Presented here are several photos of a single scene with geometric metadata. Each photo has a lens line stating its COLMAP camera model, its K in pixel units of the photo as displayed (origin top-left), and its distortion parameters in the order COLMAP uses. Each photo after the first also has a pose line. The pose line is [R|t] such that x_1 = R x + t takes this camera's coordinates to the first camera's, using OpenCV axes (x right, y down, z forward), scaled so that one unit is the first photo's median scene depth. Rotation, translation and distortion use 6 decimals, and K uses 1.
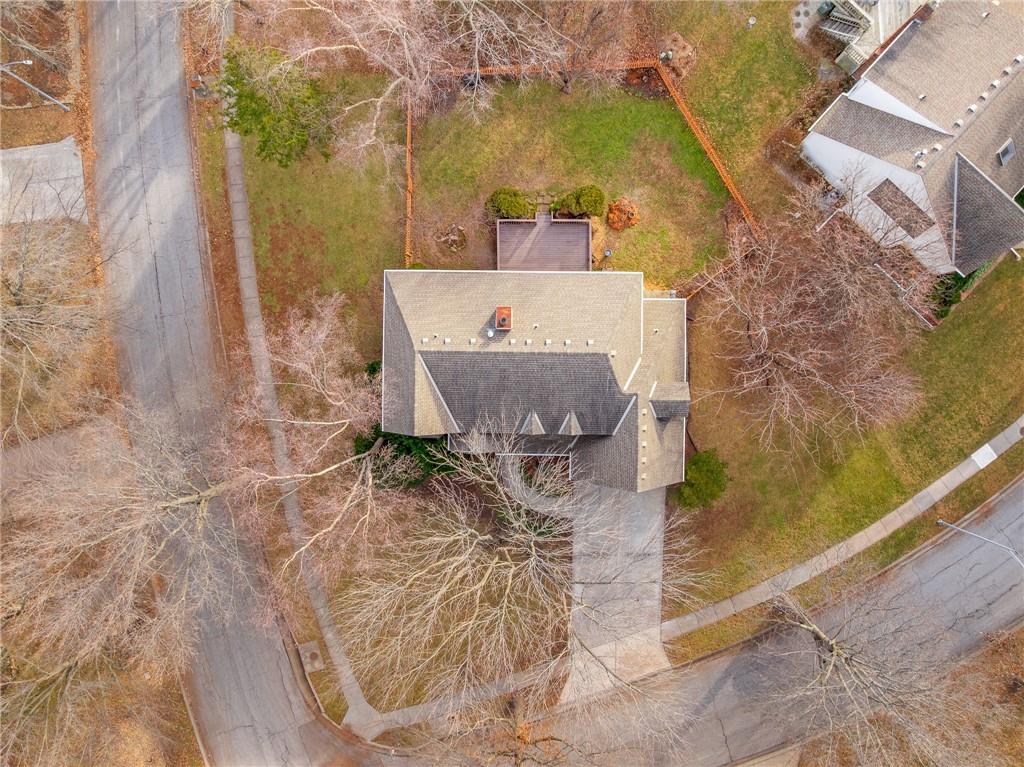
lens RADIAL K [[729.1, 0, 512.0], [0, 729.1, 383.5], [0, 0, 1]] dist [-0.041147, 0.001671]
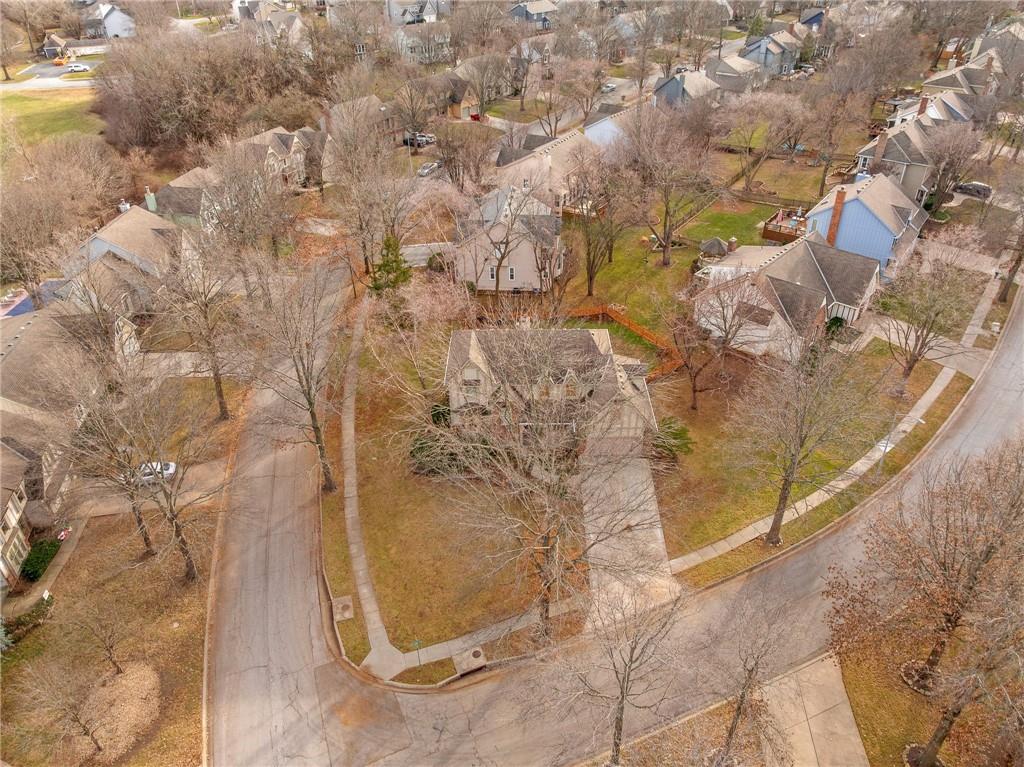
lens RADIAL K [[729.1, 0, 512.0], [0, 729.1, 383.5], [0, 0, 1]] dist [-0.041147, 0.001671]
pose [[0.999974, -0.001184, 0.007107, -0.041947], [0.006599, 0.546488, -0.837441, 1.089873], [-0.002892, 0.837466, 0.546482, 0.160814]]
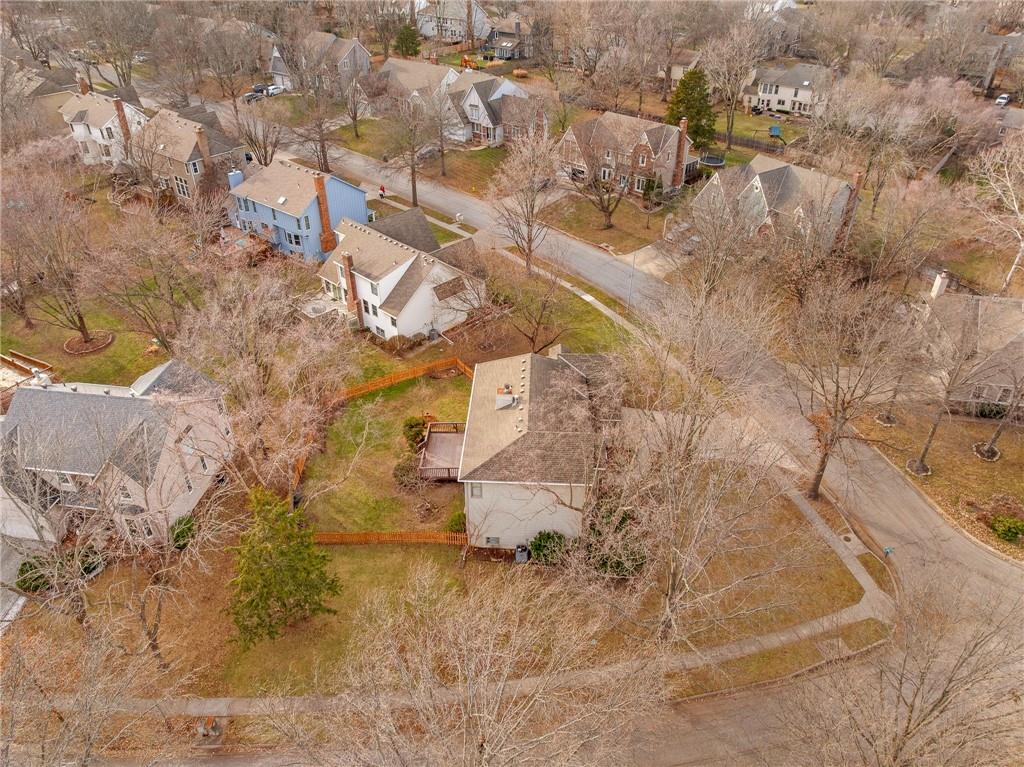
lens RADIAL K [[729.1, 0, 512.0], [0, 729.1, 383.5], [0, 0, 1]] dist [-0.041147, 0.001671]
pose [[0.031683, -0.551873, 0.833326, -0.910251], [0.999485, 0.013281, -0.029204, -0.028238], [0.005049, 0.833822, 0.552010, 0.169916]]
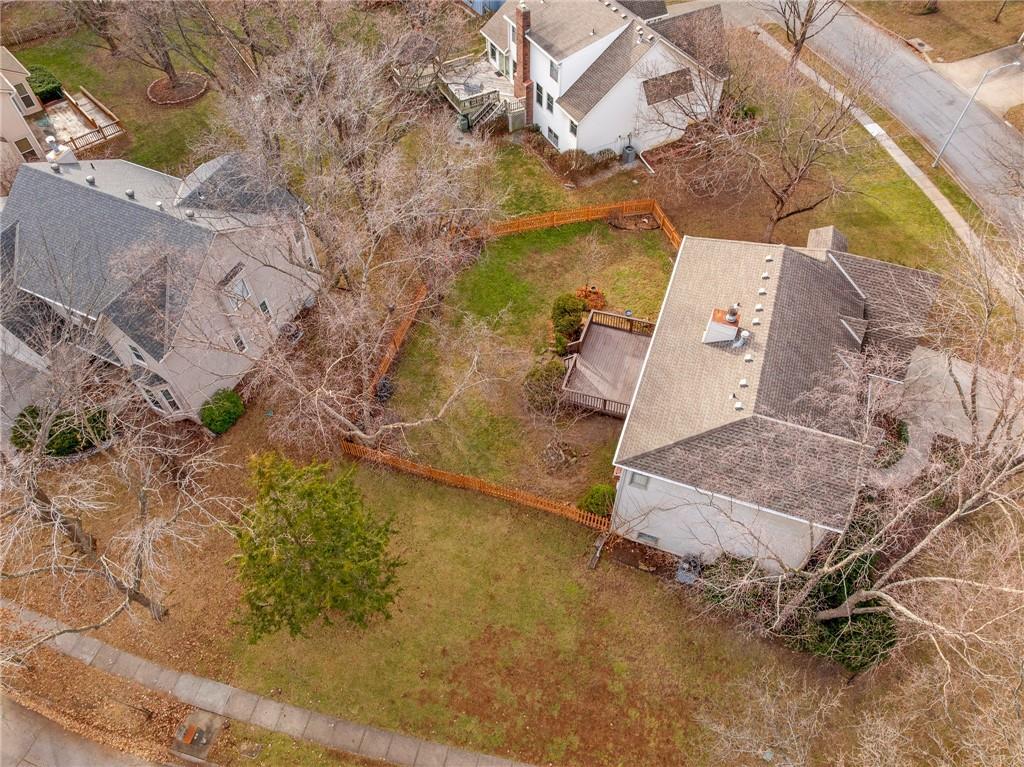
lens RADIAL K [[725.4, 0, 512.0], [0, 725.4, 383.5], [0, 0, 1]] dist [-0.043549, 0.021899]
pose [[0.324888, -0.743844, 0.584076, -0.473991], [0.945721, 0.250518, -0.207007, -0.102441], [0.007659, 0.619627, 0.784859, 0.326344]]
